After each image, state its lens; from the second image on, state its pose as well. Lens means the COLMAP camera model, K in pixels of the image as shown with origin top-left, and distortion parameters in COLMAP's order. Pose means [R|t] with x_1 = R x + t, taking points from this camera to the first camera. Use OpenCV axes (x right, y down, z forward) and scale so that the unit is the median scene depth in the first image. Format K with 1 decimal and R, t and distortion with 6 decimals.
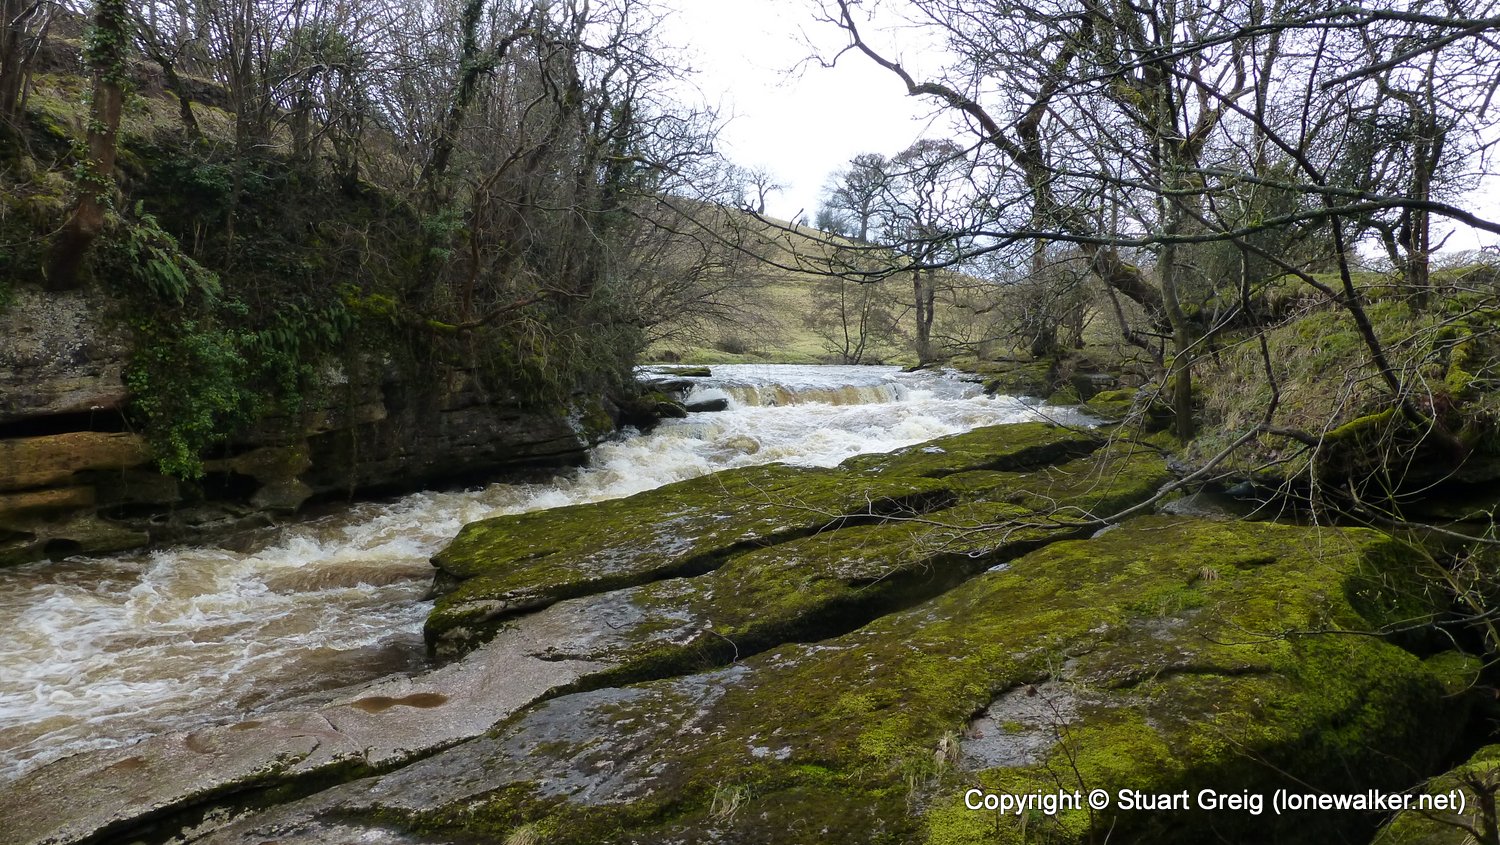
lens RADIAL K [[1041.9, 0, 751.4], [0, 1041.9, 415.3], [0, 0, 1]] dist [0.010428, 0.005491]
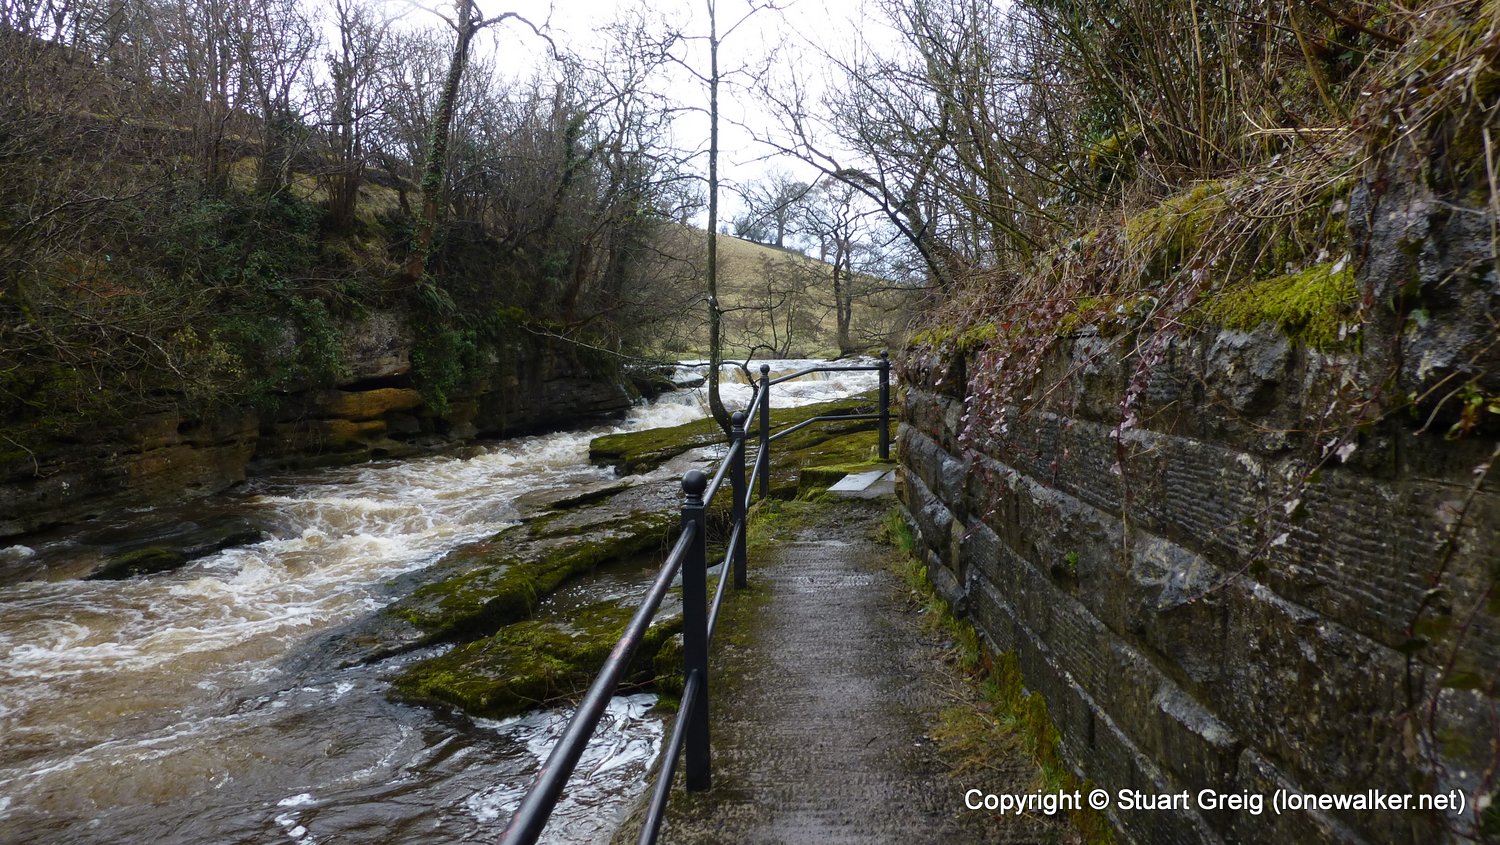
lens RADIAL K [[1041.9, 0, 747.4], [0, 1041.9, 427.9], [0, 0, 1]] dist [0.010428, 0.005491]
pose [[0.996683, -0.032468, 0.074631, -0.091843], [0.031878, 0.999451, 0.009074, 0.048440], [-0.074885, -0.006665, 0.997170, -0.454813]]
